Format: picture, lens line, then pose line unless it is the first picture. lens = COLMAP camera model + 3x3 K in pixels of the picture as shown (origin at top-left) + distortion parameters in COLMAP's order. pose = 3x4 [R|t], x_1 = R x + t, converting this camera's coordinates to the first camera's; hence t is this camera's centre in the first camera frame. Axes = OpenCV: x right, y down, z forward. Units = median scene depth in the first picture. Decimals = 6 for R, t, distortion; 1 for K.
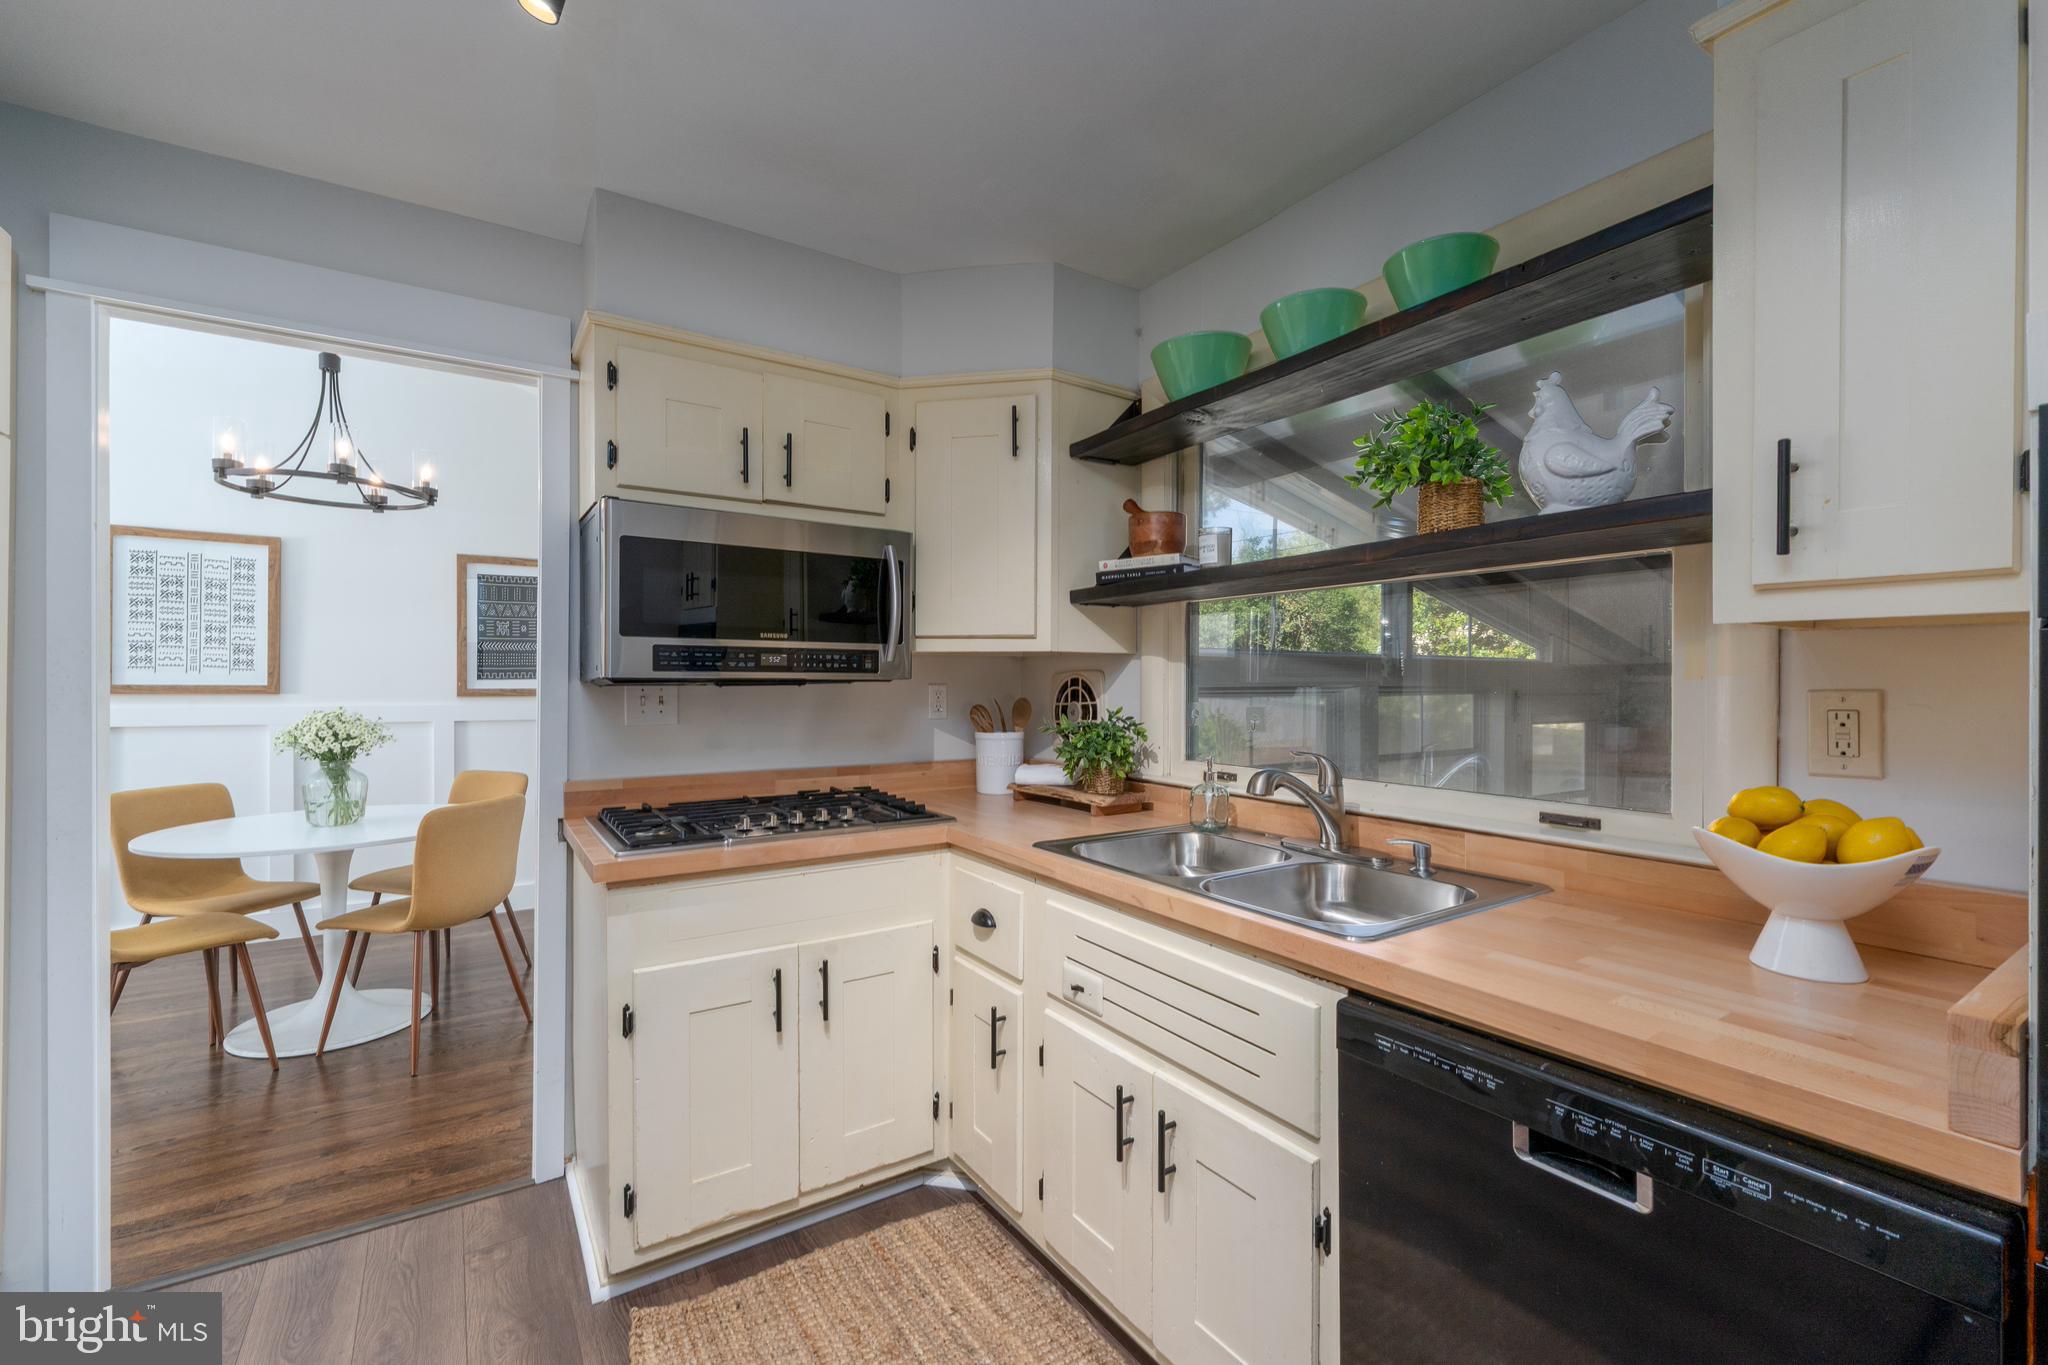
lens RADIAL K [[842.1, 0, 1040.9], [0, 842.1, 682.2], [0, 0, 1]] dist [0.000511, -0.000843]
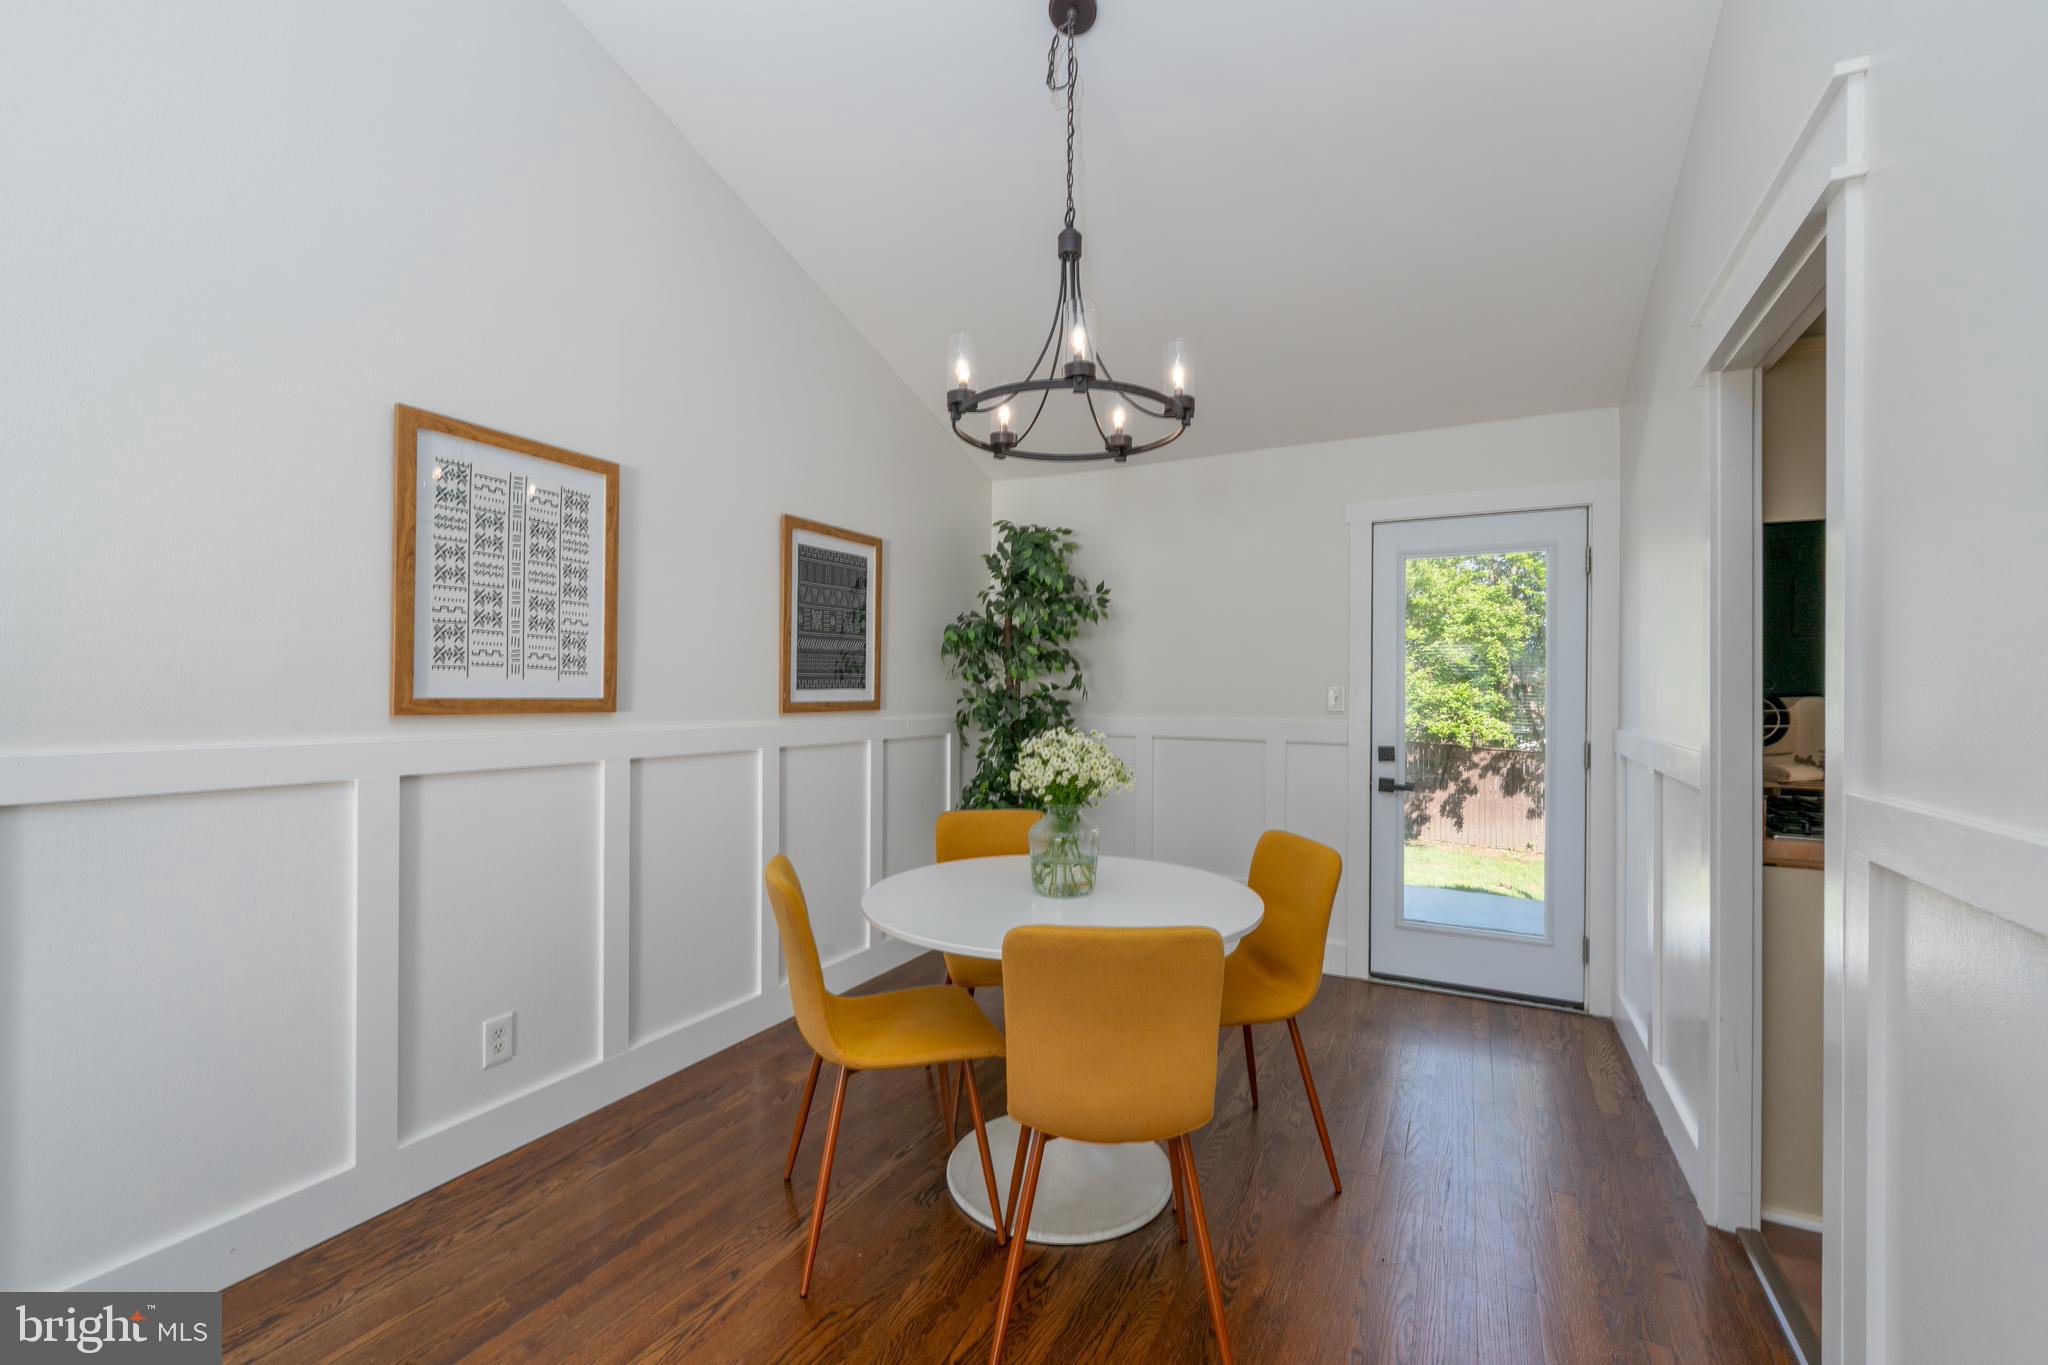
lens RADIAL K [[842.1, 0, 1005.6], [0, 842.1, 701.7], [0, 0, 1]] dist [0.000511, -0.000843]
pose [[0.888592, -0.005506, 0.458666, -1.554386], [0.000055, 0.999929, 0.011897, -0.002090], [-0.458699, -0.010547, 0.888529, 0.504386]]
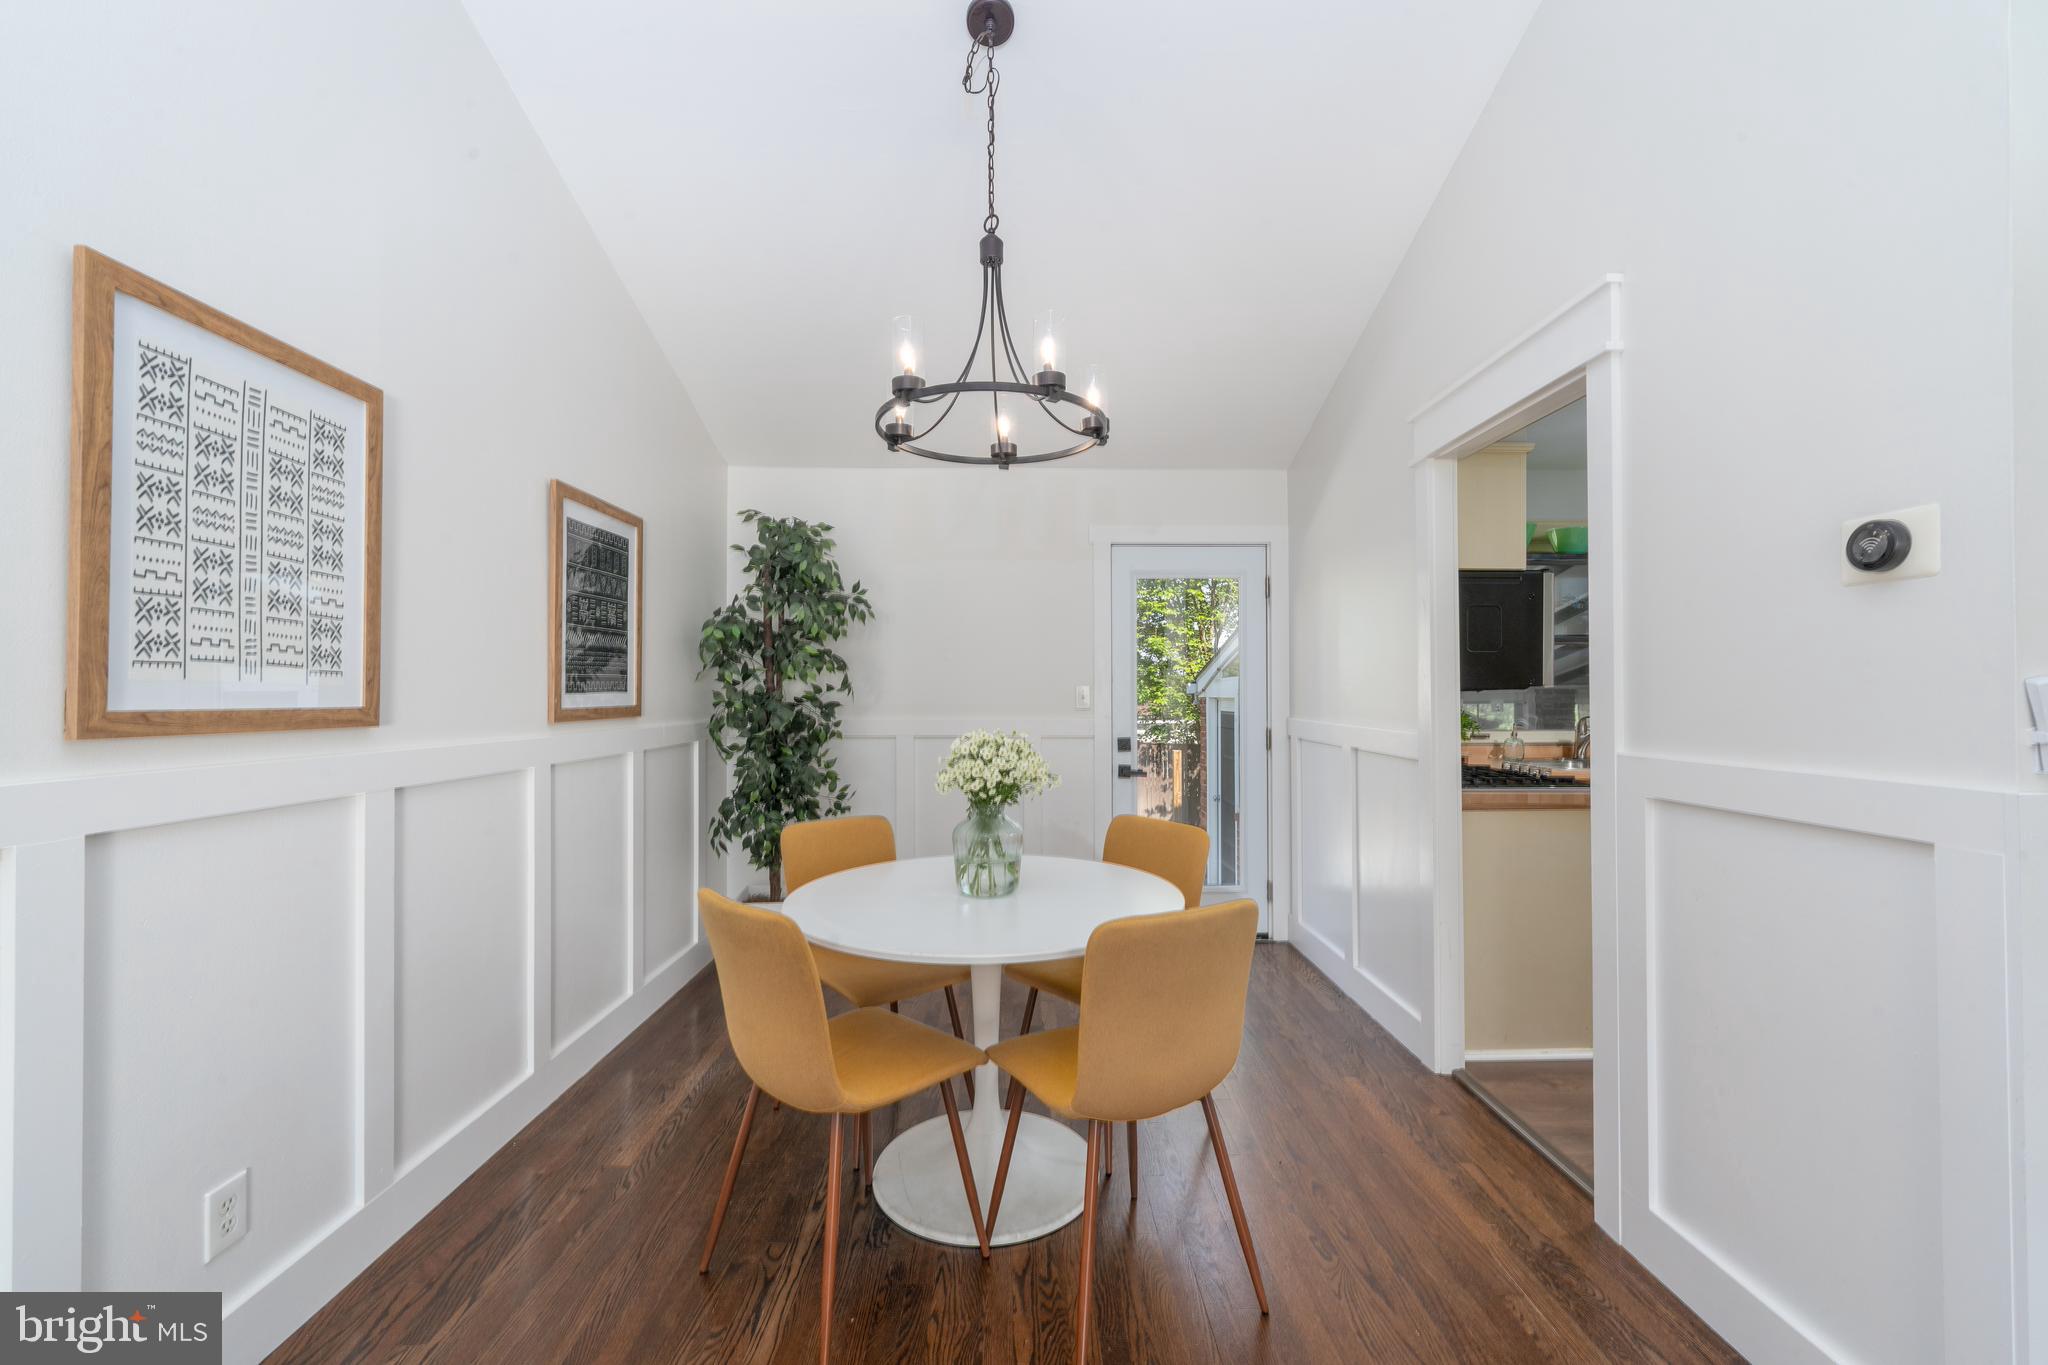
lens RADIAL K [[842.1, 0, 1016.2], [0, 842.1, 695.5], [0, 0, 1]] dist [0.000511, -0.000843]
pose [[0.558835, -0.009796, 0.829221, -1.818751], [0.009849, 0.999938, 0.005175, -0.002759], [-0.829220, 0.005275, 0.558897, 0.744743]]
